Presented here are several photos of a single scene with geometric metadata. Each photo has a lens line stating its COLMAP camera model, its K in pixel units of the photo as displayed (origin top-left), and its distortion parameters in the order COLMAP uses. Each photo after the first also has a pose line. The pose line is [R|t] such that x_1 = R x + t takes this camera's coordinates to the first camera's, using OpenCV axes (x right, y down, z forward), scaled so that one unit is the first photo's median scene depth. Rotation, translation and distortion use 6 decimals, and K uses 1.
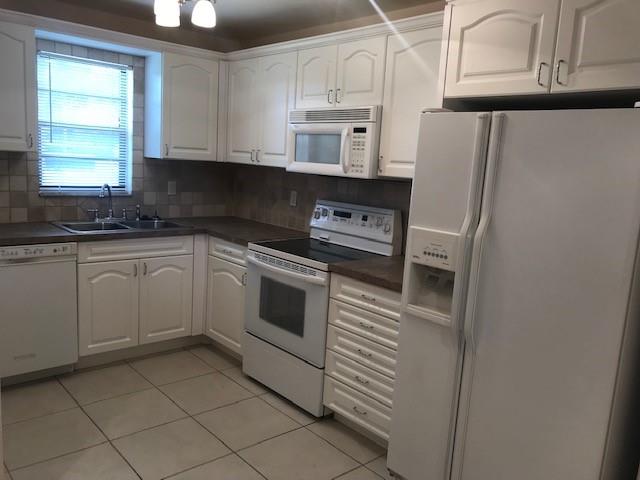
lens RADIAL K [[521.6, 0, 323.2], [0, 521.6, 237.9], [0, 0, 1]] dist [0.075622, -0.103743]
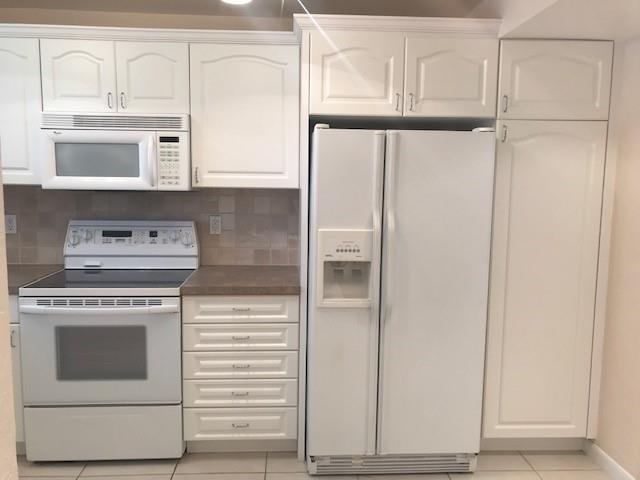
lens RADIAL K [[521.6, 0, 323.2], [0, 521.6, 237.9], [0, 0, 1]] dist [0.075622, -0.103743]
pose [[0.628222, -0.143164, 0.764749, -0.500047], [0.143499, 0.987383, 0.066962, -0.057562], [-0.764686, 0.067674, 0.640840, 0.209090]]
